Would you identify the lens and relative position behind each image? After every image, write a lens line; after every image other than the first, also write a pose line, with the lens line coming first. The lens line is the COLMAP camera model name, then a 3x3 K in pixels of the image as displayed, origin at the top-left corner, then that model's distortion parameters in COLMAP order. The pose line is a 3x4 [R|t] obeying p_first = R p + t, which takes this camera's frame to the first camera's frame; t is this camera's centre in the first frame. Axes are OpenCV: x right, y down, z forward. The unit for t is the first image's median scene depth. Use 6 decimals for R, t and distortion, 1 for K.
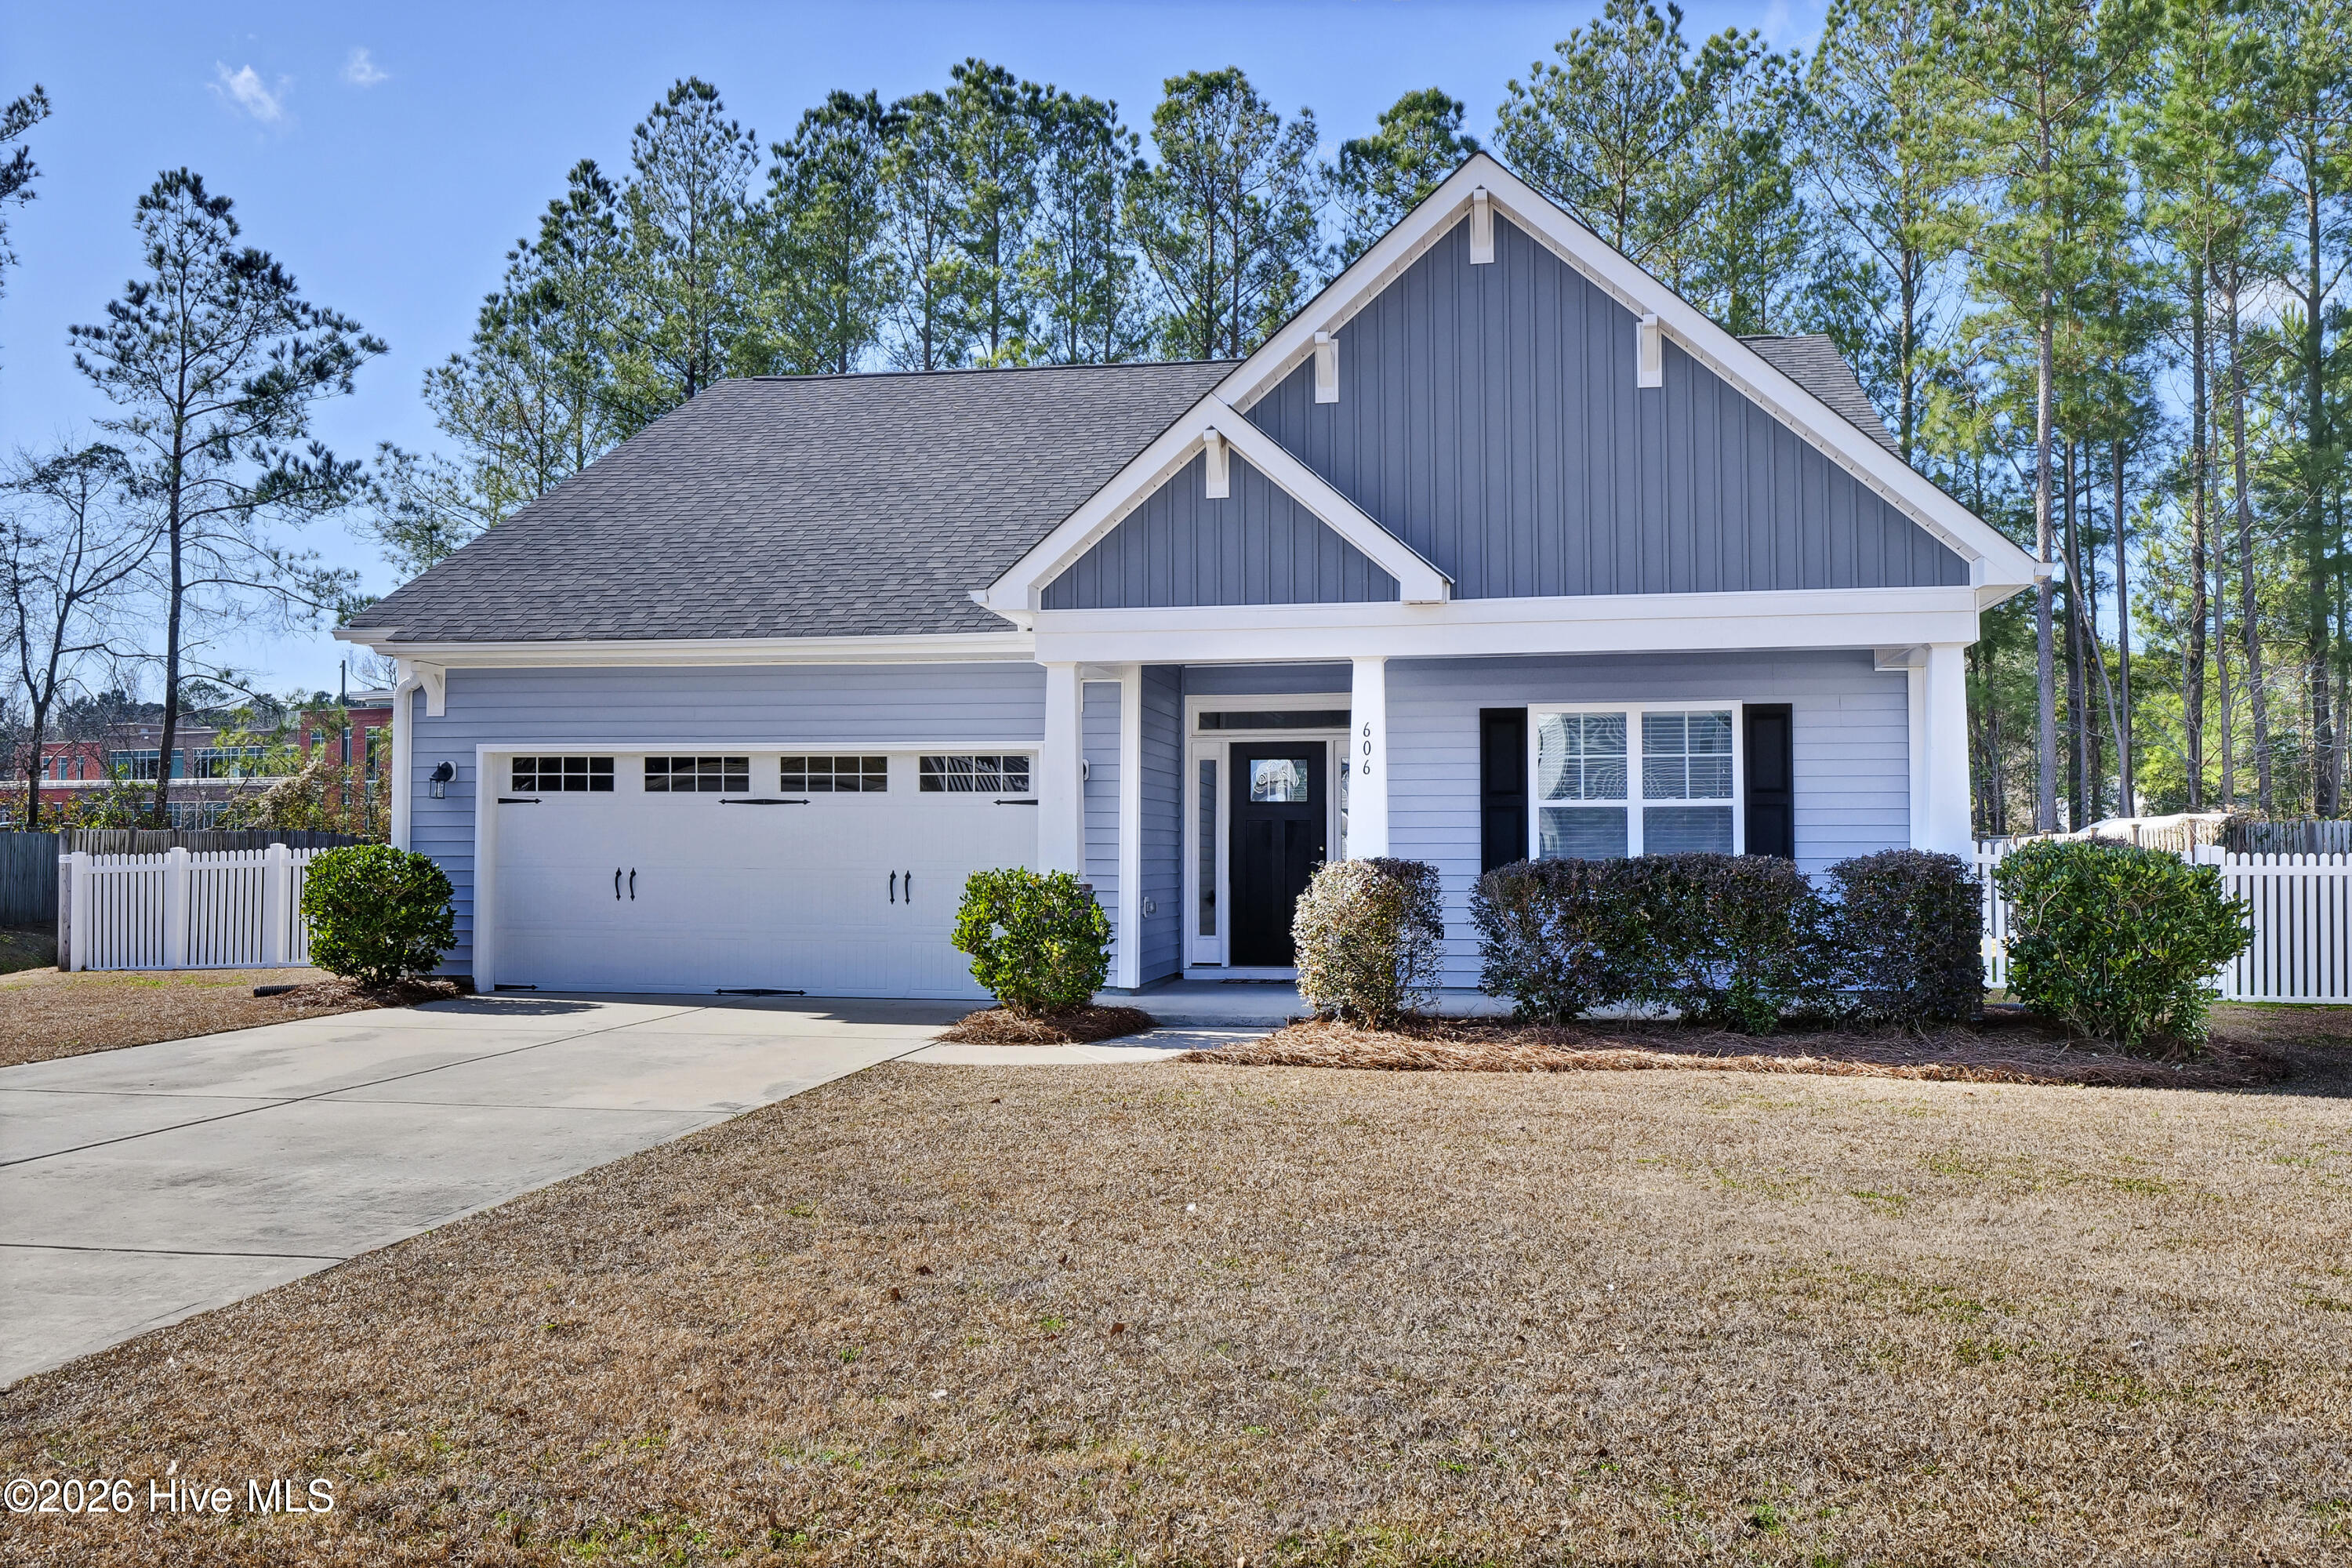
lens RADIAL K [[1952.1, 0, 1172.9], [0, 1952.1, 802.5], [0, 0, 1]] dist [0.008107, -0.000783]
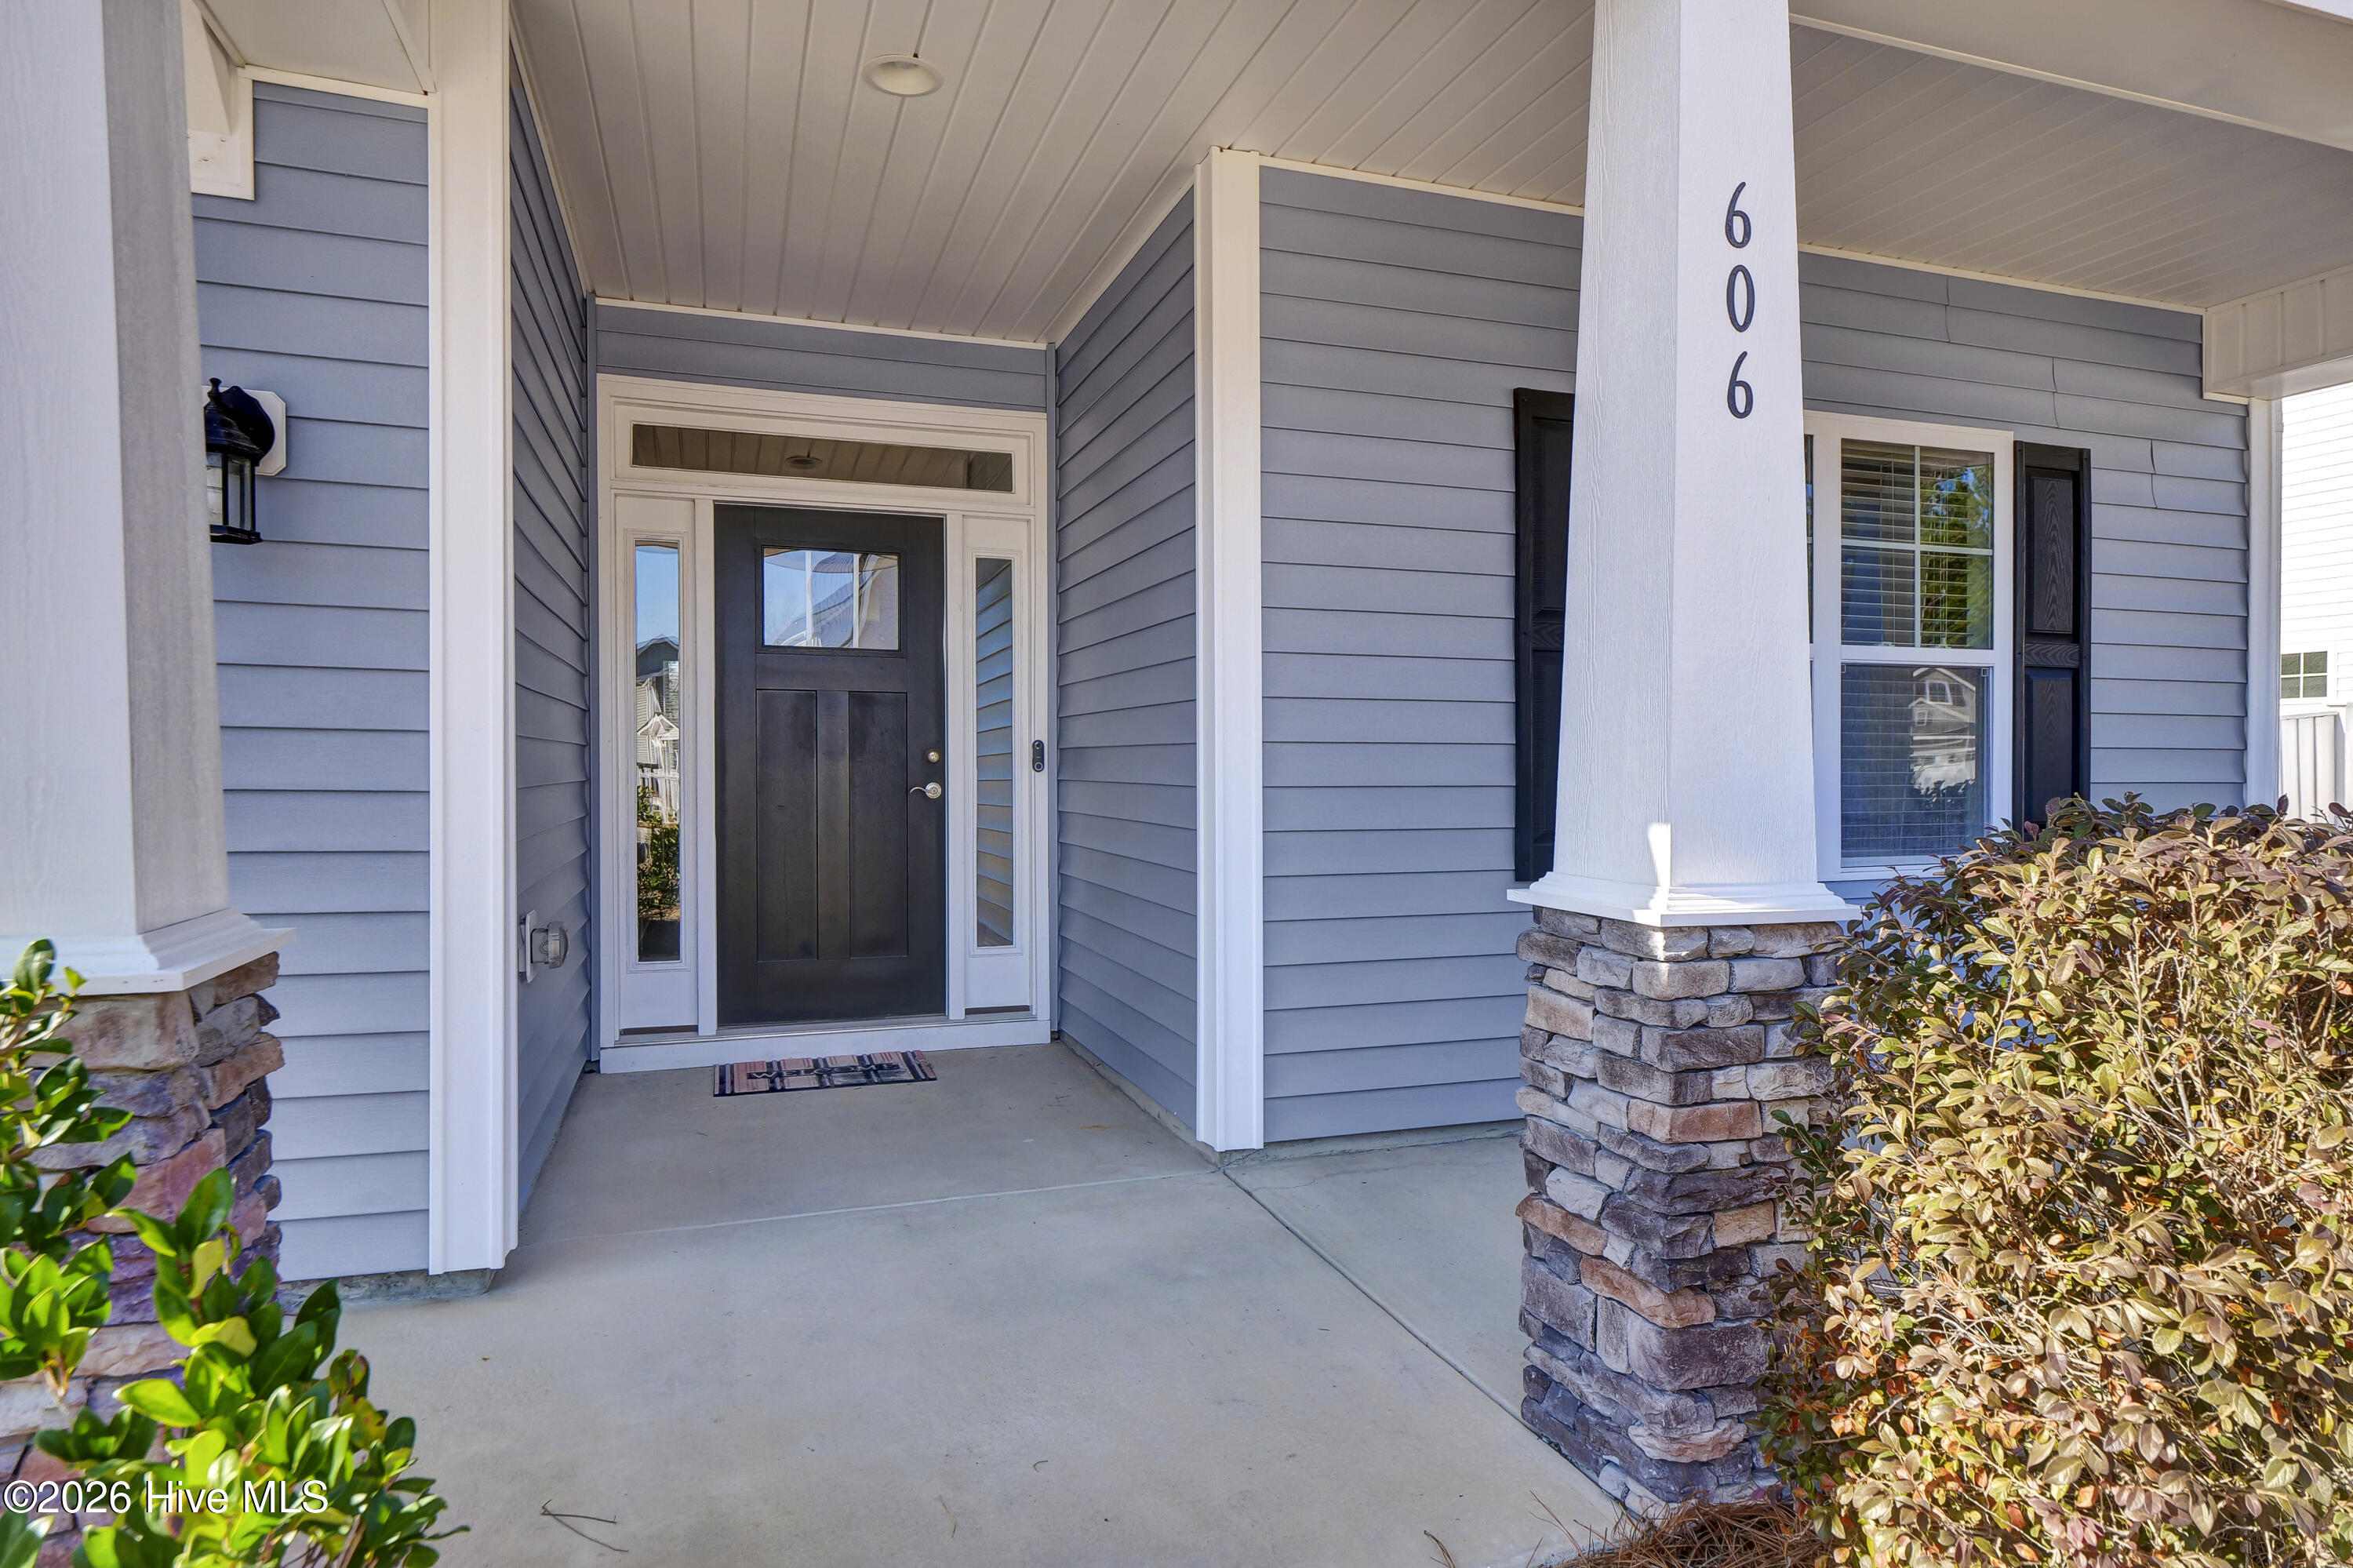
lens RADIAL K [[1373.5, 0, 1189.6], [0, 1373.5, 797.9], [0, 0, 1]] dist [-0.006724, 0.005447]
pose [[0.876100, -0.007904, 0.482065, -0.008914], [-0.015803, 0.998858, 0.045099, 0.006547], [-0.481870, -0.047129, 0.874974, 0.256660]]
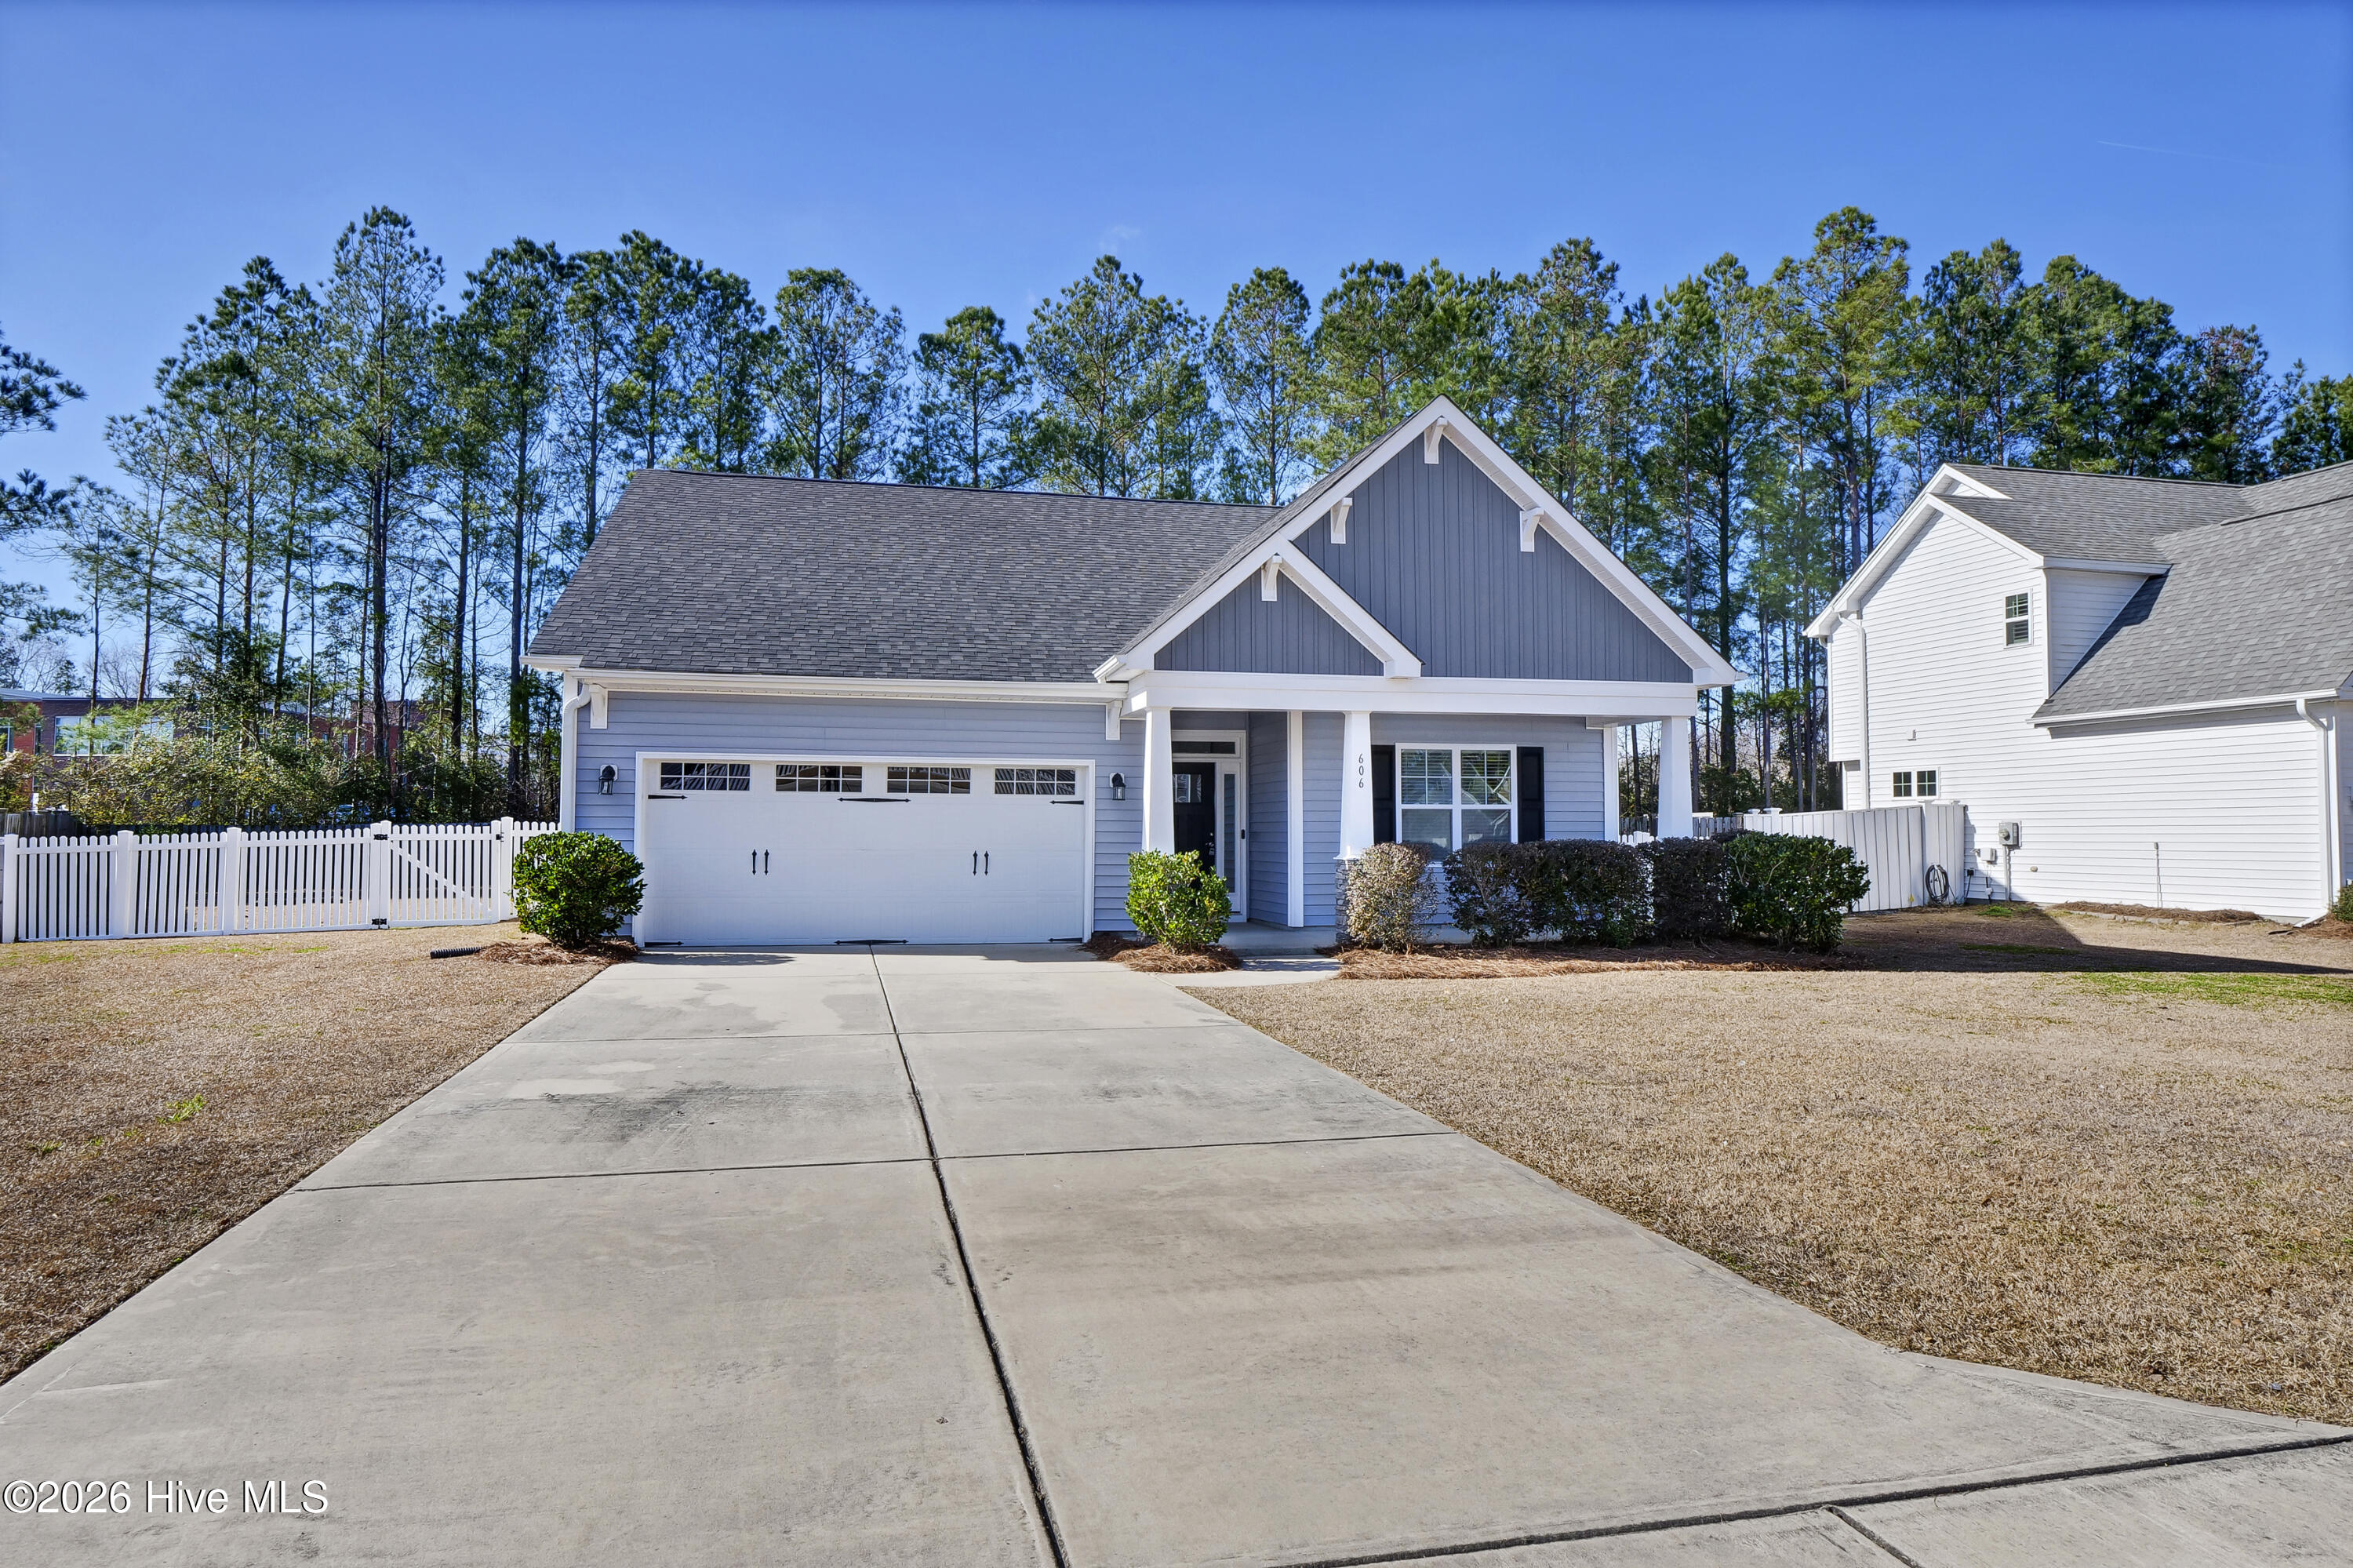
lens RADIAL K [[1373.5, 0, 1177.6], [0, 1373.5, 769.6], [0, 0, 1]] dist [-0.006724, 0.005447]
pose [[0.921431, 0.019154, 0.388070, -0.130301], [-0.010625, 0.999653, -0.024112, -0.000260], [-0.388397, 0.018095, 0.921314, 0.017745]]
